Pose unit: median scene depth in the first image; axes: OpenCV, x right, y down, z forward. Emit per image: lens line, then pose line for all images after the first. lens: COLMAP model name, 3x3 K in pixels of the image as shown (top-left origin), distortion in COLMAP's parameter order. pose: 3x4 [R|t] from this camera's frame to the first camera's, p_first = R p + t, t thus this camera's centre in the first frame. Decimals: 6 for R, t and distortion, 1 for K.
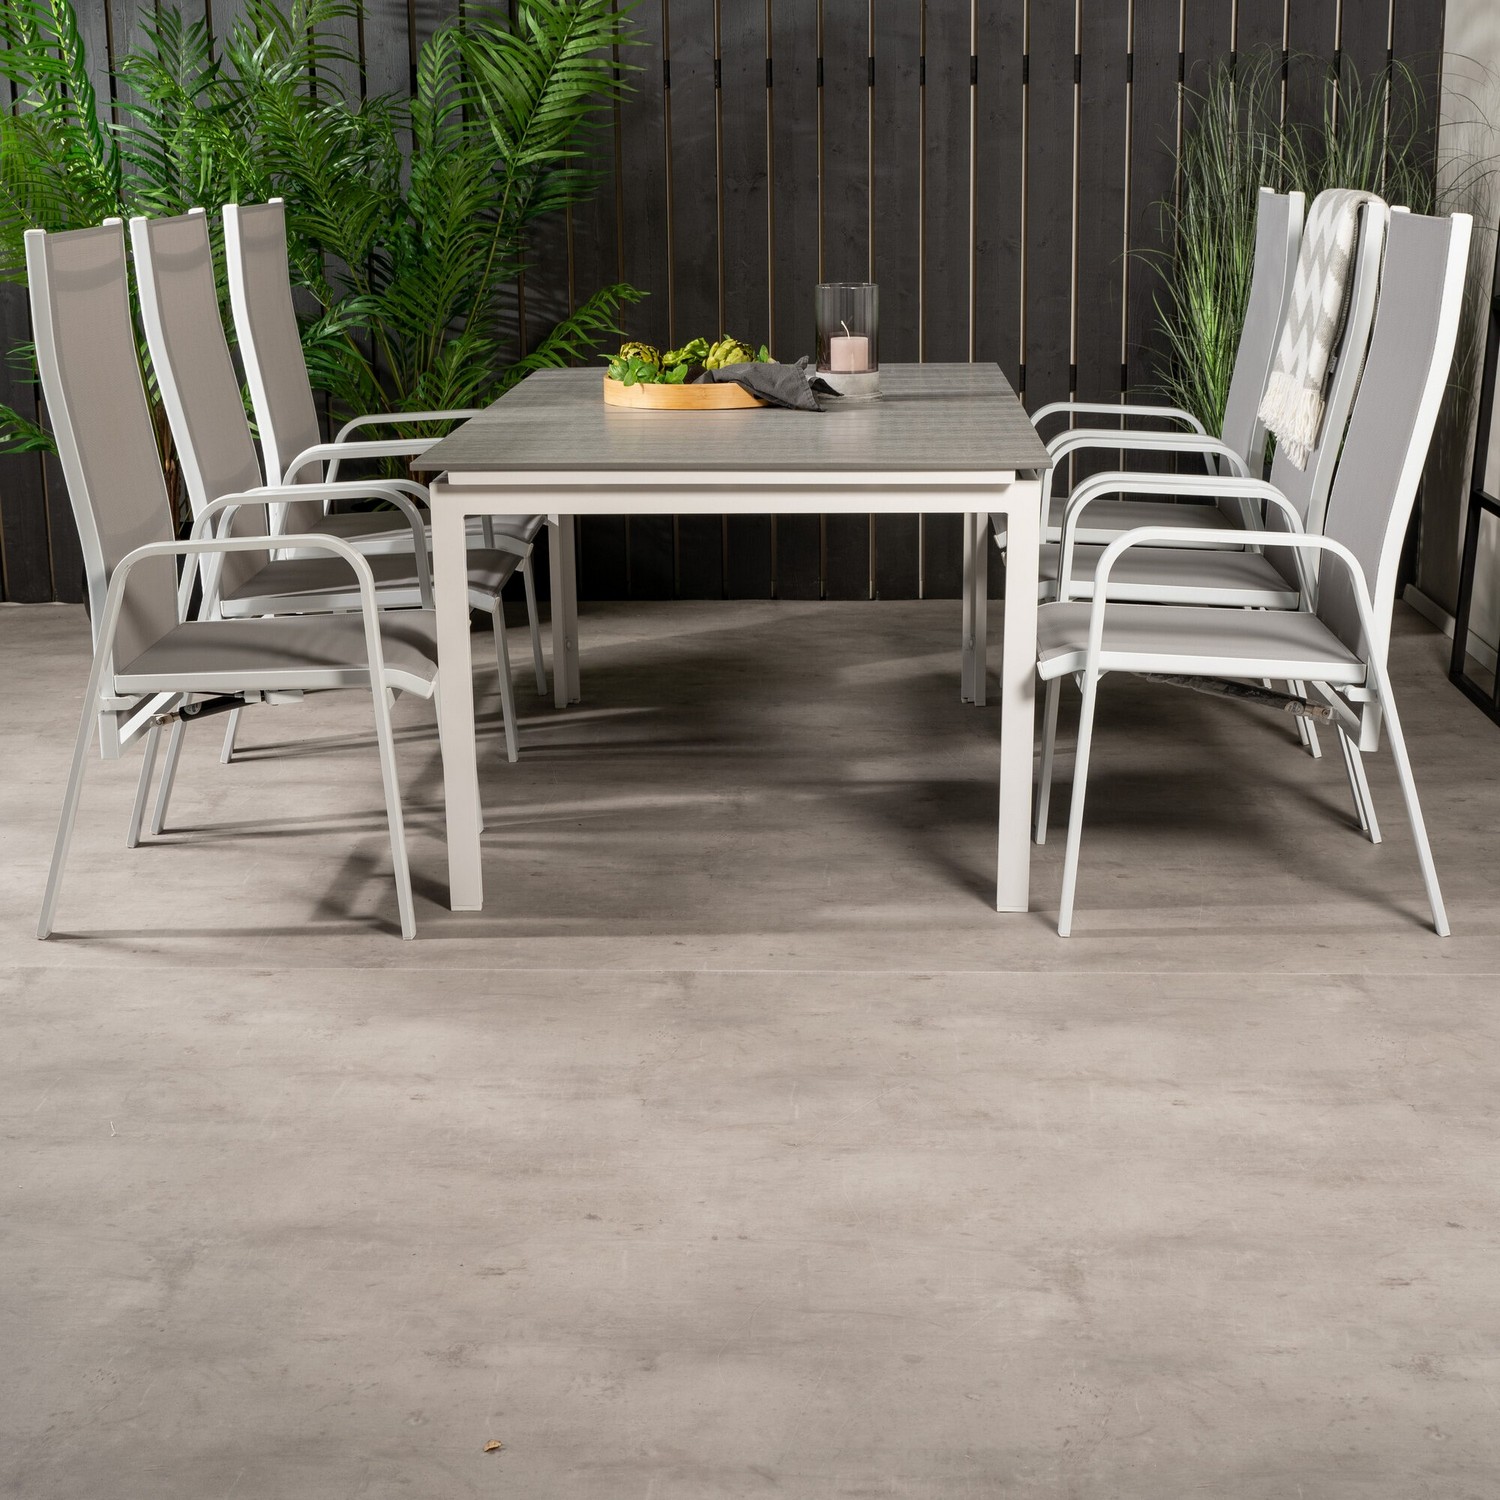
lens RADIAL K [[2482.1, 0, 740.9], [0, 2482.1, 758.4], [0, 0, 1]] dist [-0.026180, 0.000000]
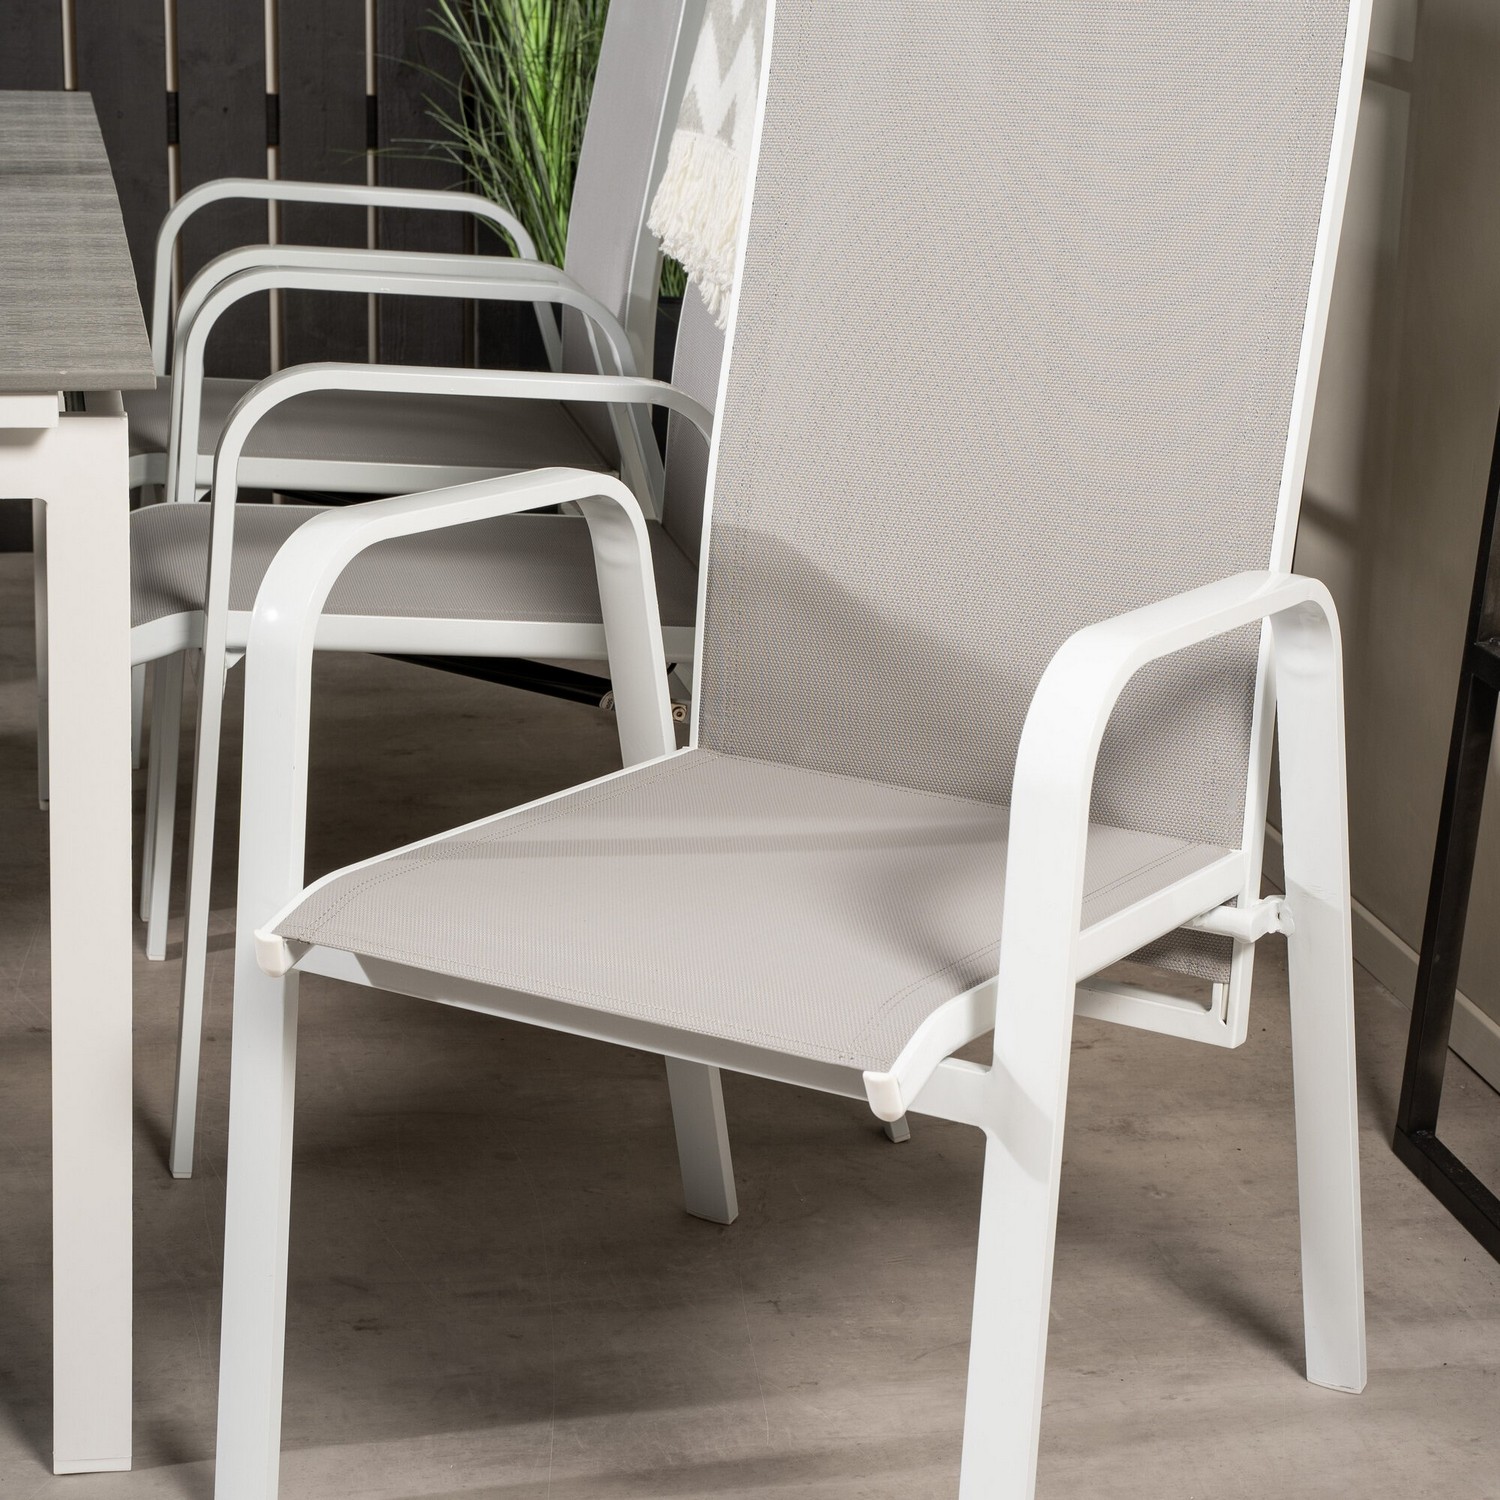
lens RADIAL K [[3412.0, 0, 759.4], [0, 3412.0, 752.4], [0, 0, 1]] dist [-0.026106, 0.000000]
pose [[0.968013, -0.027565, 0.249382, 0.064003], [0.017543, 0.998950, 0.042321, -0.062627], [-0.250287, -0.036593, 0.967480, 0.355015]]
